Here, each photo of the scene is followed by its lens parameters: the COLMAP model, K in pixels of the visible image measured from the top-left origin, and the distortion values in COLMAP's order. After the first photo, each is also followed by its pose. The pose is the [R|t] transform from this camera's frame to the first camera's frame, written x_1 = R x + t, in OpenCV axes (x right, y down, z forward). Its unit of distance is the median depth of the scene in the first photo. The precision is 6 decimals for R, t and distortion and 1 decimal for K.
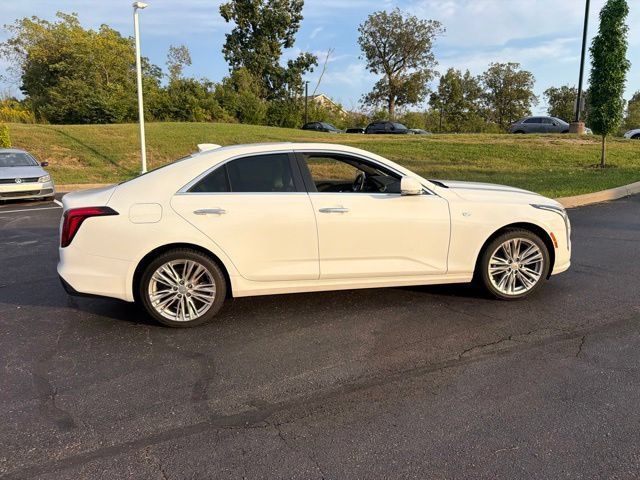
lens RADIAL K [[452.5, 0, 324.3], [0, 452.5, 238.1], [0, 0, 1]] dist [0.032346, -0.037347]
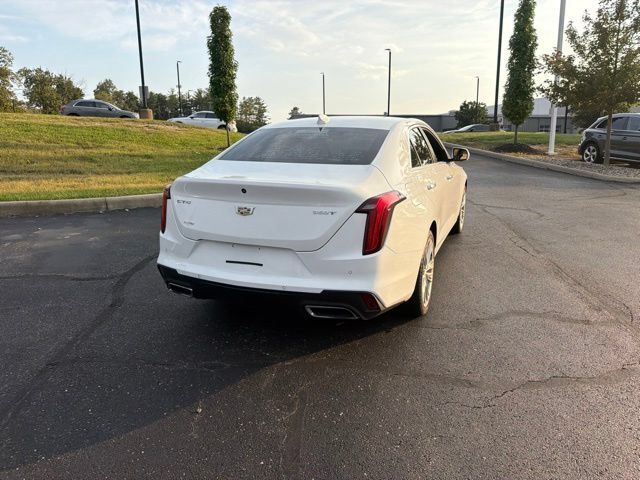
lens RADIAL K [[452.5, 0, 322.4], [0, 452.5, 238.4], [0, 0, 1]] dist [0.032346, -0.037347]
pose [[0.498756, -0.178398, 0.848184, -0.100791], [0.153409, 0.981308, 0.116189, -0.008056], [-0.853058, 0.072169, 0.516801, 0.058011]]
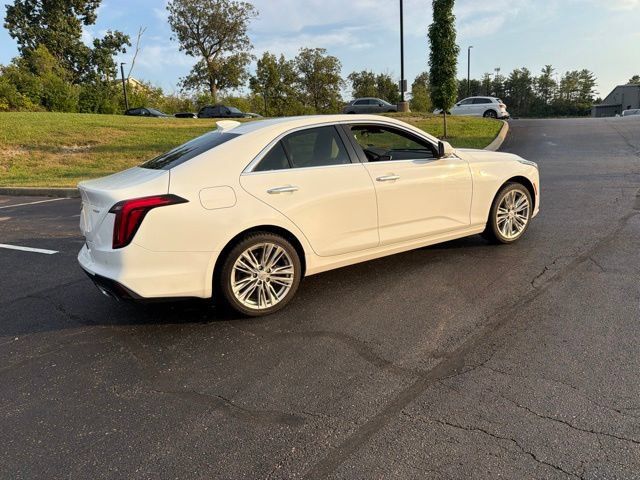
lens RADIAL K [[452.5, 0, 324.0], [0, 452.5, 242.3], [0, 0, 1]] dist [0.032346, -0.037347]
pose [[0.921406, -0.134222, 0.364685, -0.044283], [0.120186, 0.990874, 0.061031, 0.000311], [-0.369548, -0.012404, 0.929129, 0.006885]]
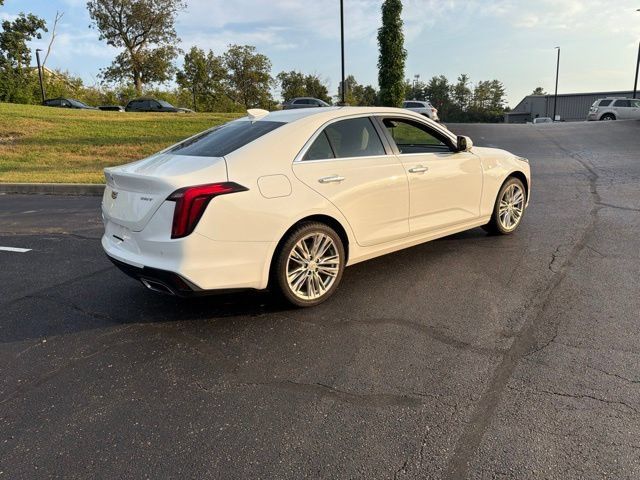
lens RADIAL K [[452.5, 0, 323.1], [0, 452.5, 242.1], [0, 0, 1]] dist [0.032346, -0.037347]
pose [[0.850506, -0.143876, 0.505904, -0.063524], [0.120228, 0.989574, 0.079306, -0.000408], [-0.512039, -0.006626, 0.858936, 0.016065]]
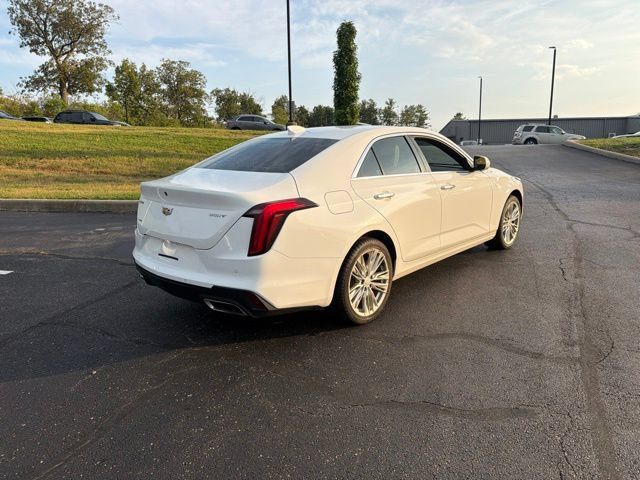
lens RADIAL K [[452.5, 0, 322.7], [0, 452.5, 235.2], [0, 0, 1]] dist [0.032346, -0.037347]
pose [[0.764442, -0.122362, 0.632974, -0.080442], [0.121007, 0.991606, 0.045550, -0.002849], [-0.633235, 0.041774, 0.772832, 0.028501]]
